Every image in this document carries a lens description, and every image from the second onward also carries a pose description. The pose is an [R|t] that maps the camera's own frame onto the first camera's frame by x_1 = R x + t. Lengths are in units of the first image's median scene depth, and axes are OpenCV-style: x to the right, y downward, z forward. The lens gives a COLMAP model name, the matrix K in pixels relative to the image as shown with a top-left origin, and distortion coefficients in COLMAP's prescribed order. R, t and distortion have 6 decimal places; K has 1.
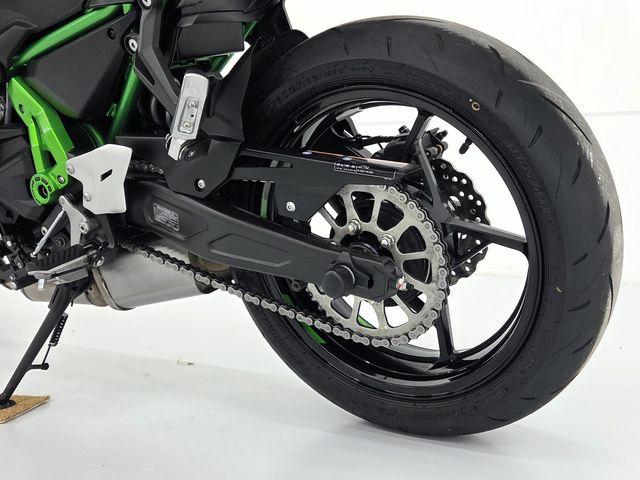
lens RADIAL K [[701.7, 0, 395.0], [0, 701.7, 240.1], [0, 0, 1]] dist [0.053030, 0.003776]
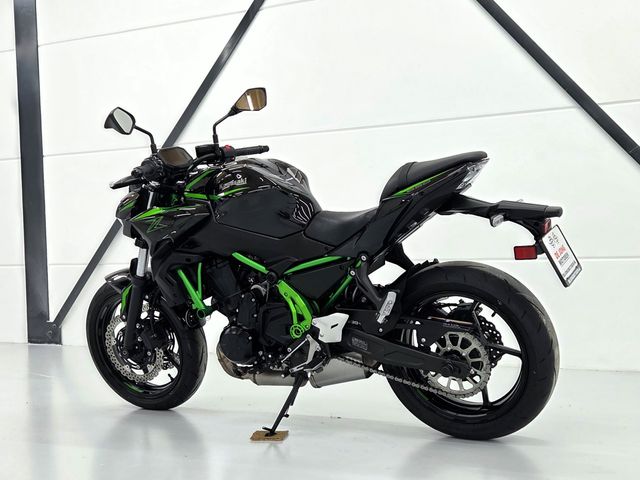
lens RADIAL K [[812.1, 0, 358.8], [0, 812.1, 241.9], [0, 0, 1]] dist [0.087609, -0.014534]
pose [[0.999651, -0.018755, 0.018625, -0.404787], [0.020520, 0.994819, -0.099570, -0.107083], [-0.016661, 0.099918, 0.994856, -1.782060]]
